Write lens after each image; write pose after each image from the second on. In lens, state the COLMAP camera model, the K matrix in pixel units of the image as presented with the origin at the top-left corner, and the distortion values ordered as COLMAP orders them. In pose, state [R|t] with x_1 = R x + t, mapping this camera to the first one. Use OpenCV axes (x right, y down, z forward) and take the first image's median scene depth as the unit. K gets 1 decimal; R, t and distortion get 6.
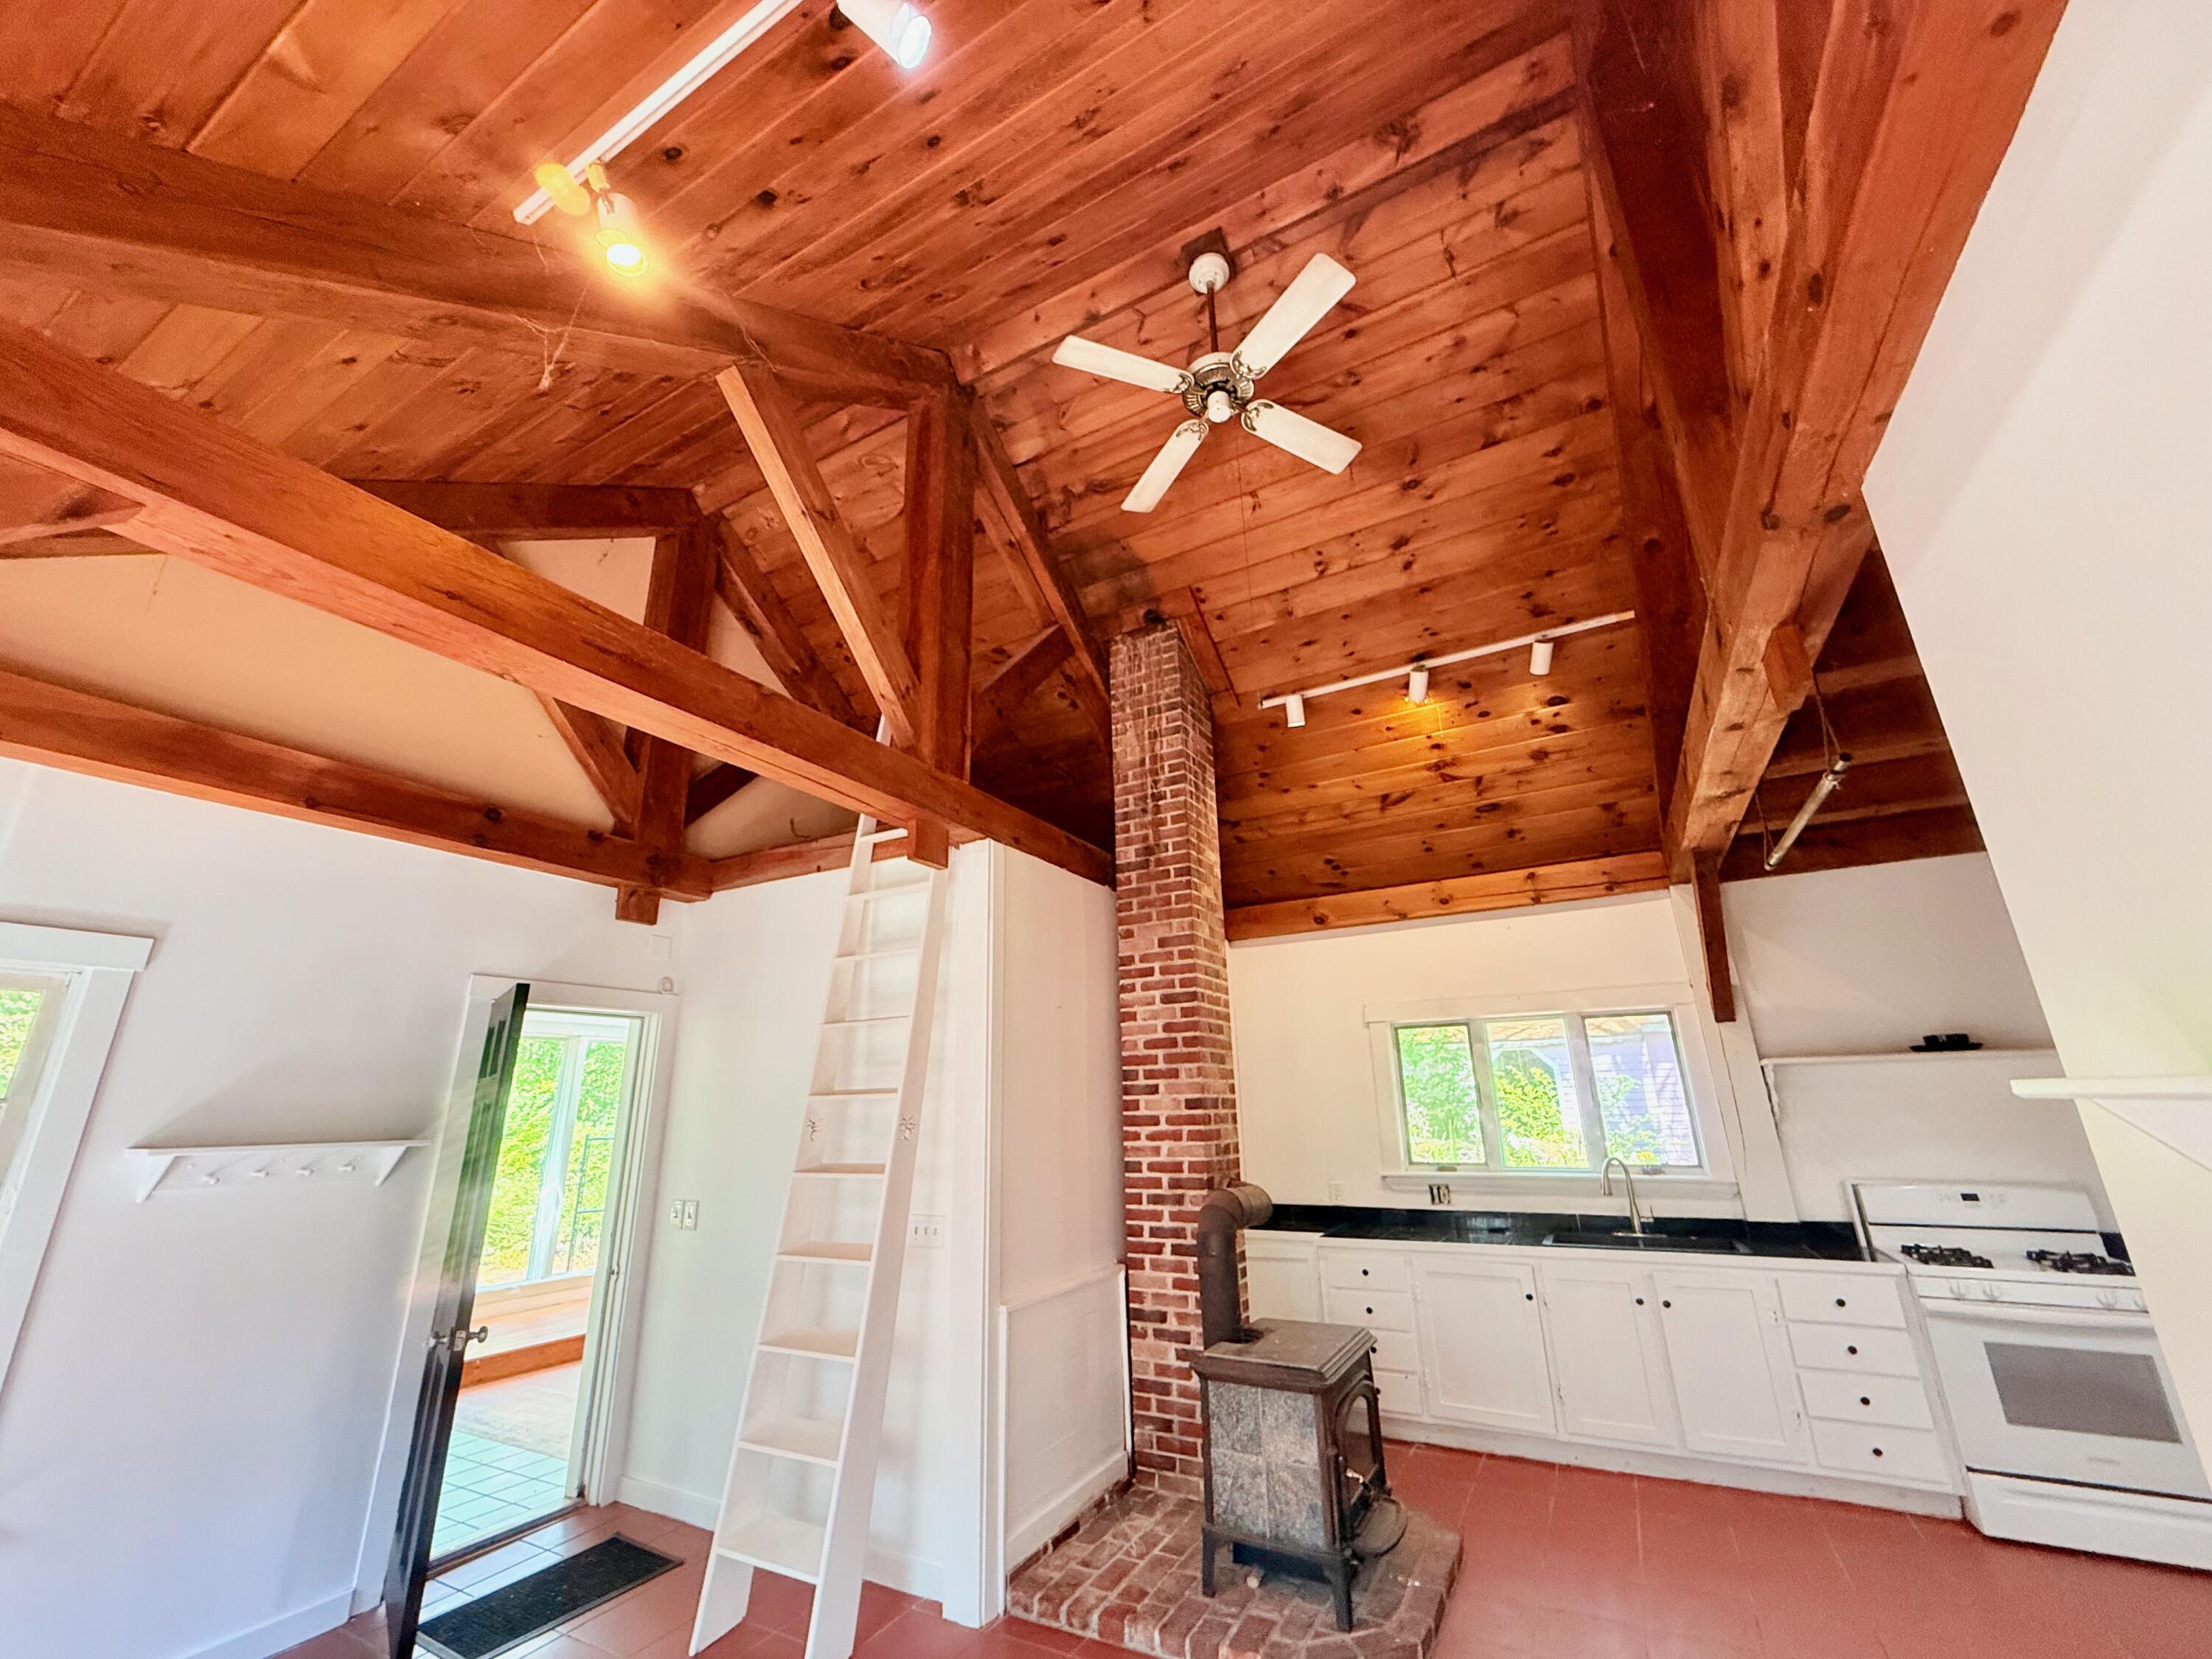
lens RADIAL K [[885.1, 0, 1100.7], [0, 885.1, 827.5], [0, 0, 1]] dist [0.001651, 0.000355]
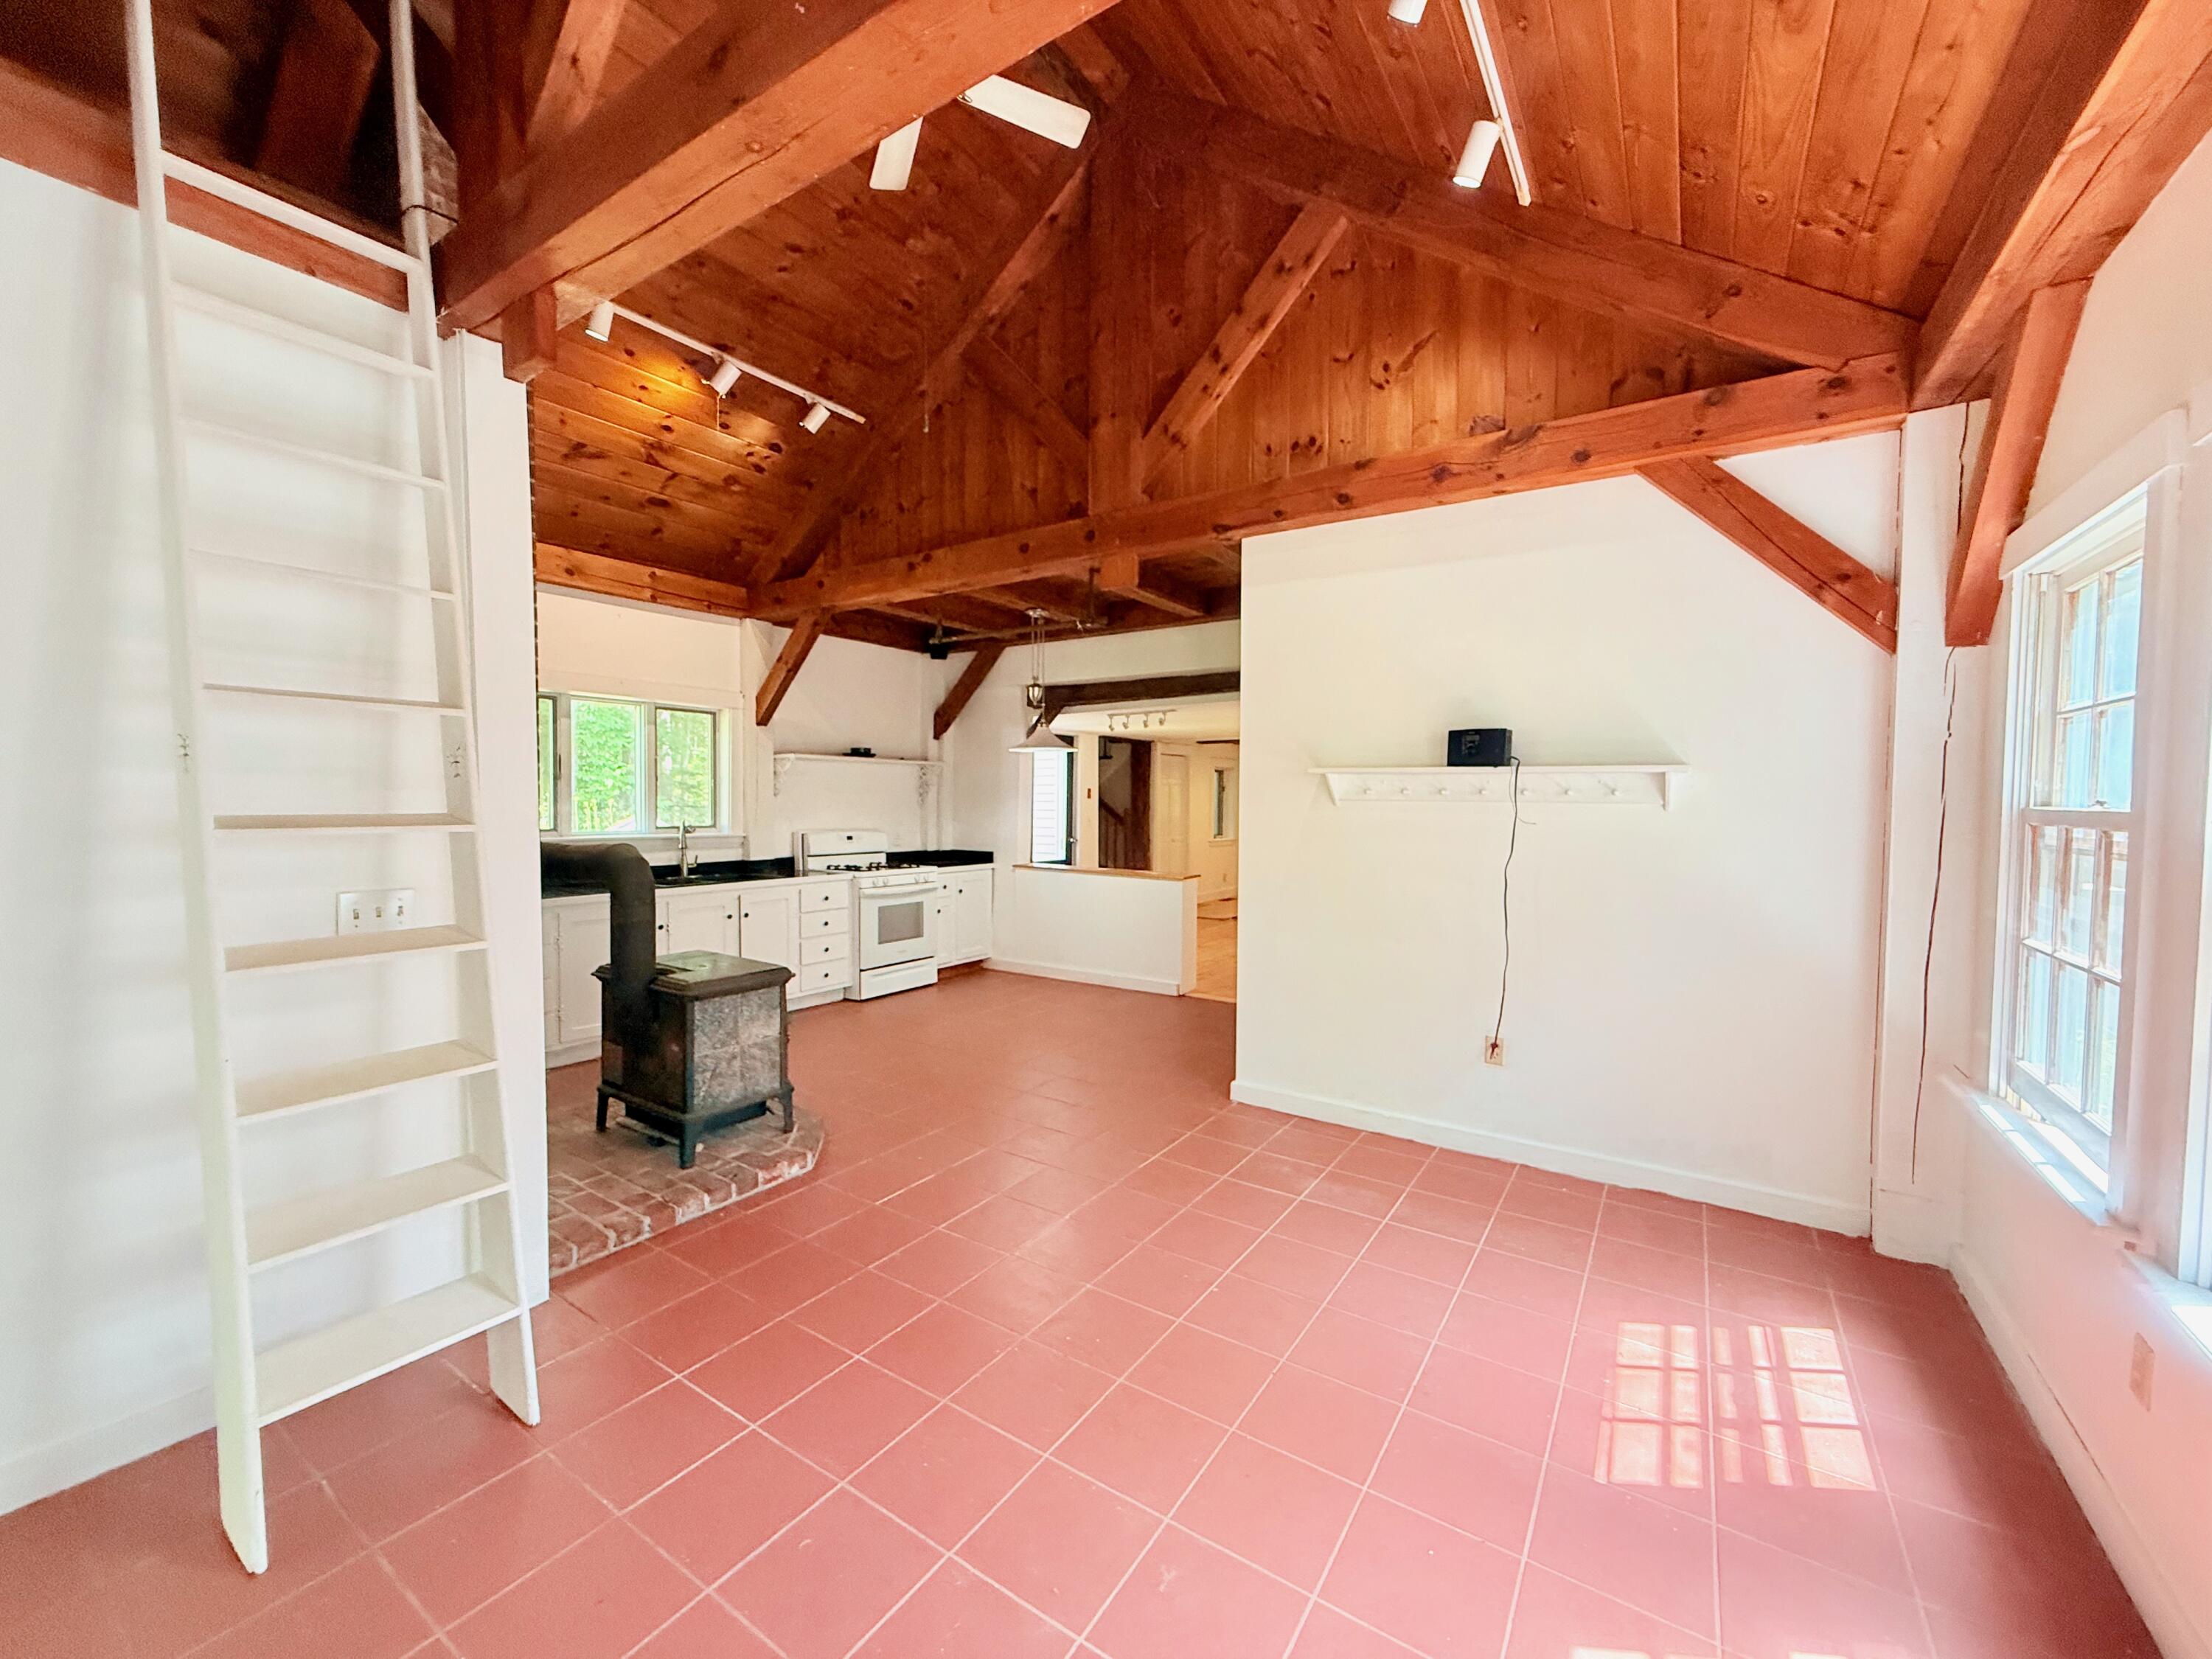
lens RADIAL K [[885.1, 0, 1100.7], [0, 885.1, 827.5], [0, 0, 1]] dist [0.001651, 0.000355]
pose [[0.083416, -0.010731, 0.996457, -0.620585], [-0.314382, 0.948593, 0.036534, 0.155264], [-0.945625, -0.316315, 0.075754, 0.353330]]
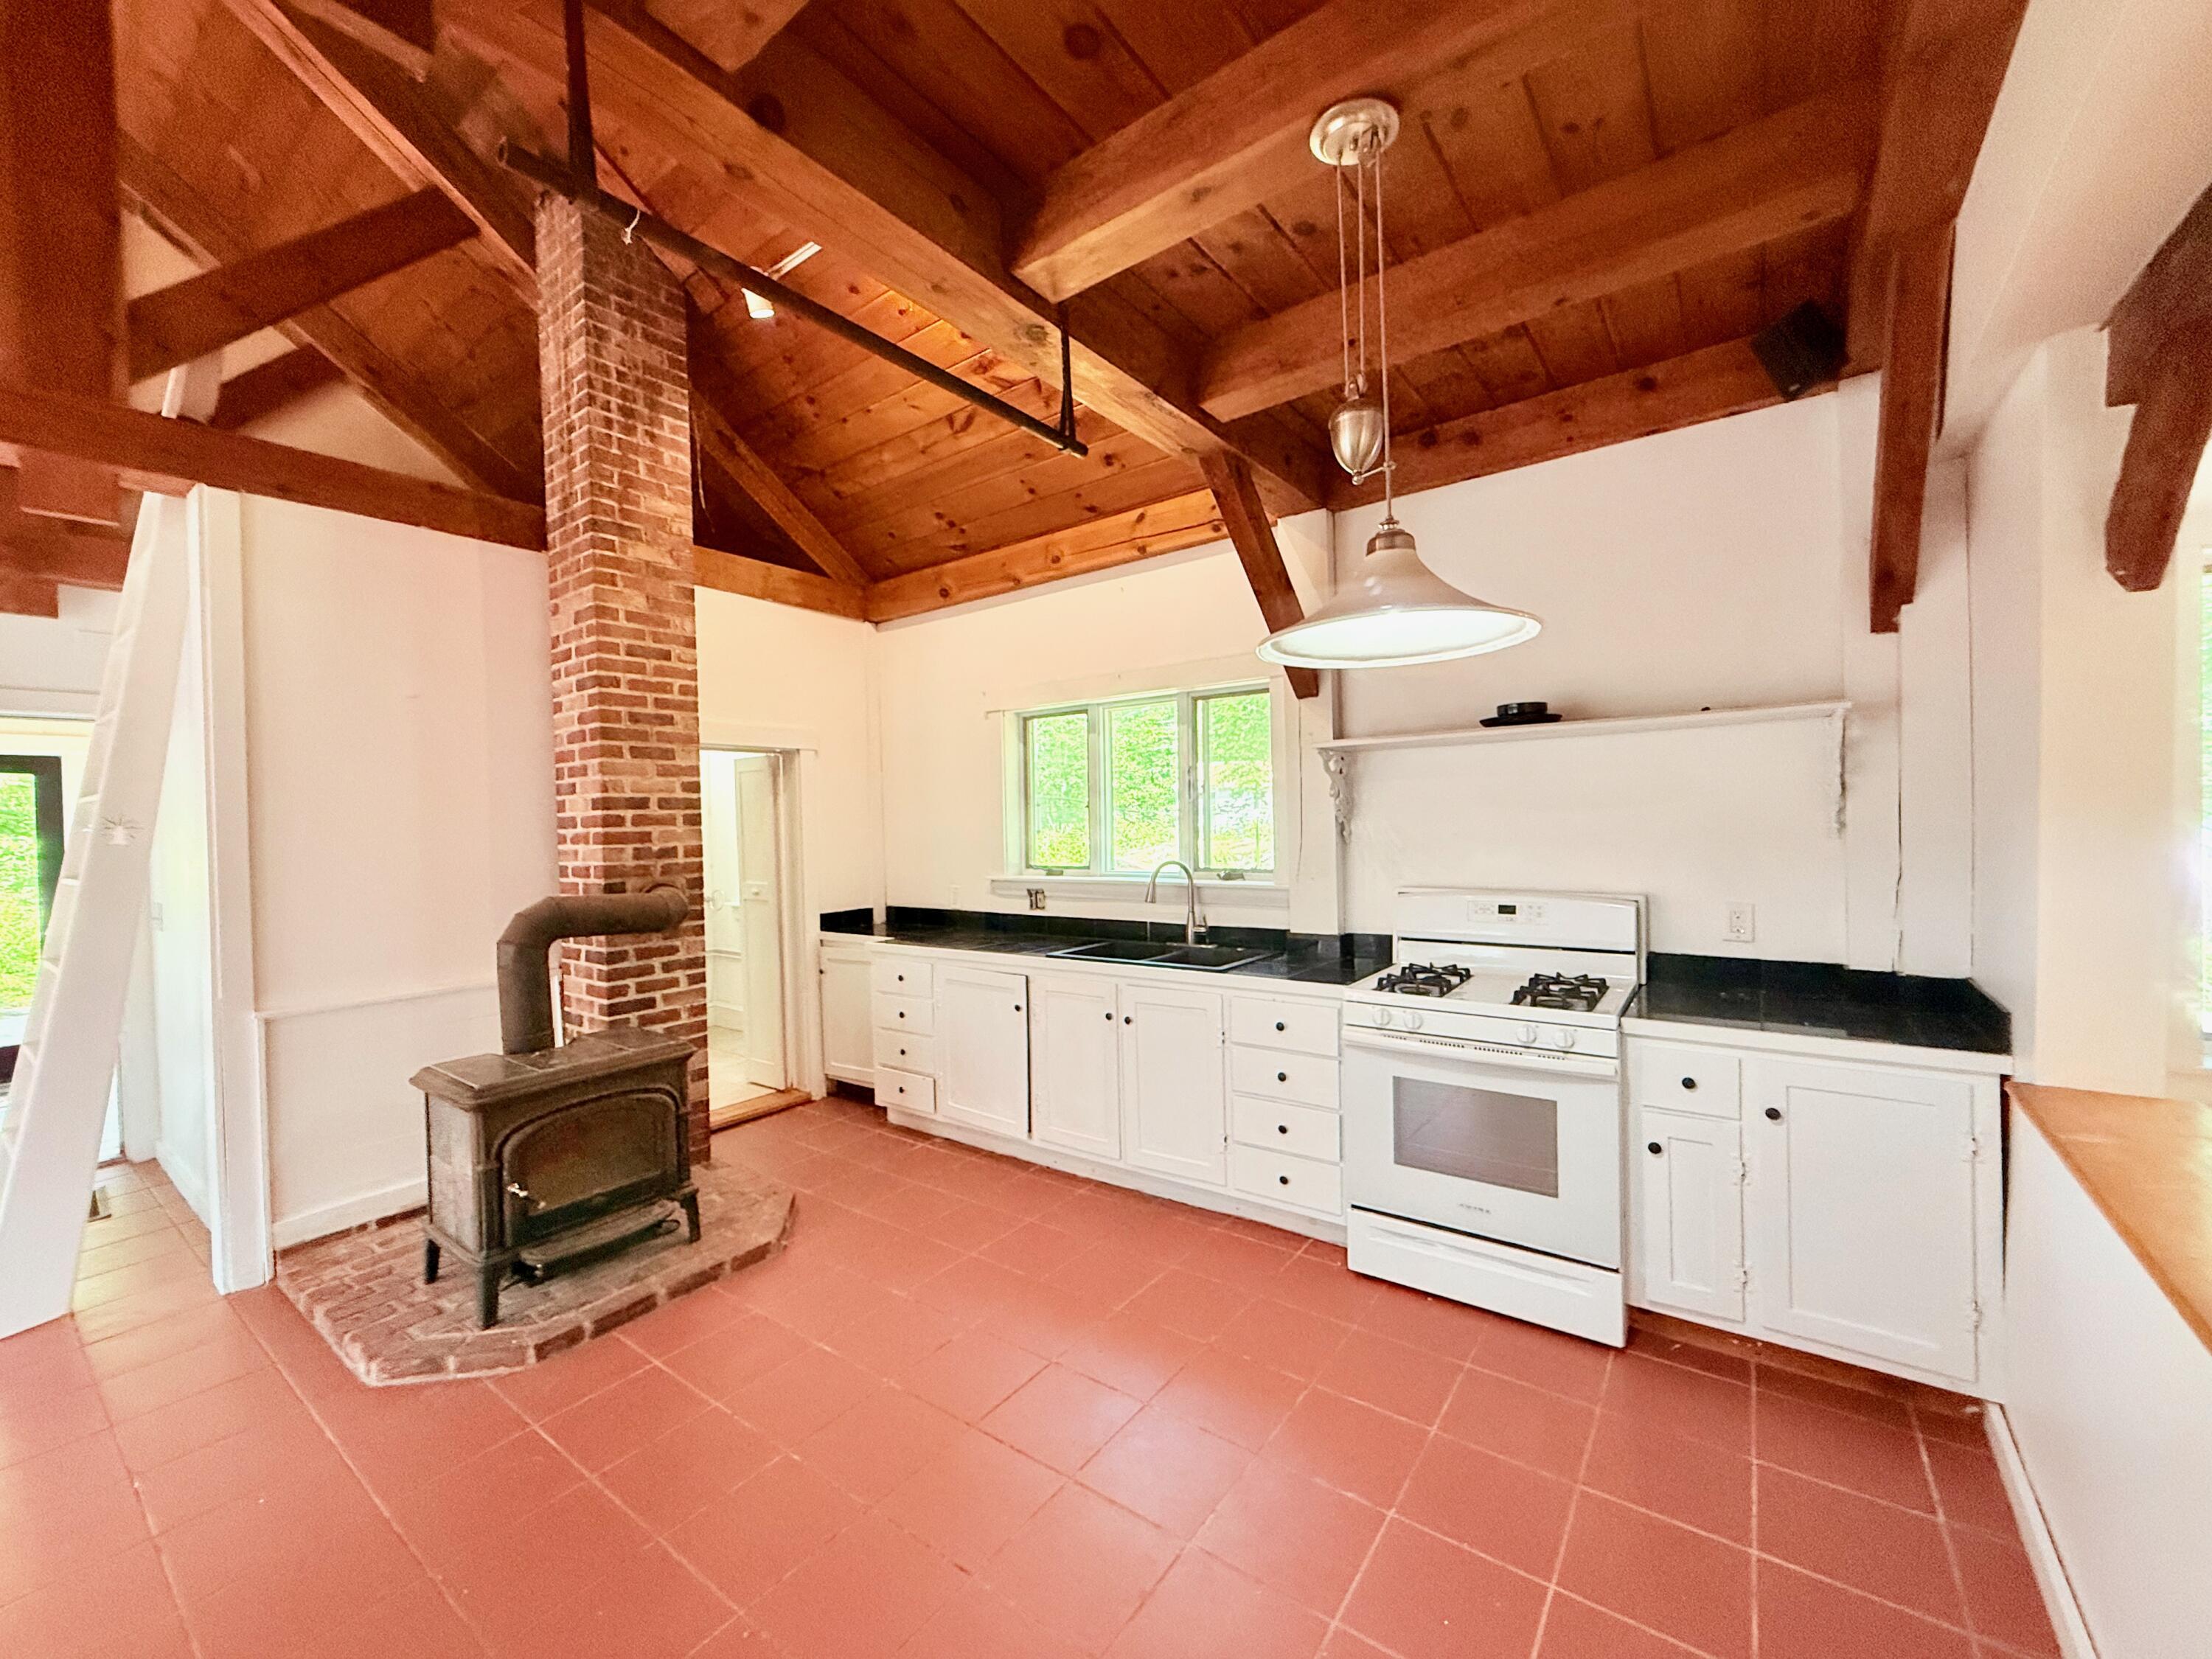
lens RADIAL K [[885.1, 0, 1100.7], [0, 885.1, 827.5], [0, 0, 1]] dist [0.001651, 0.000355]
pose [[0.990933, -0.005102, -0.134259, 0.634393], [0.047445, 0.948188, 0.314146, 0.076006], [0.125700, -0.317668, 0.939833, 0.213847]]
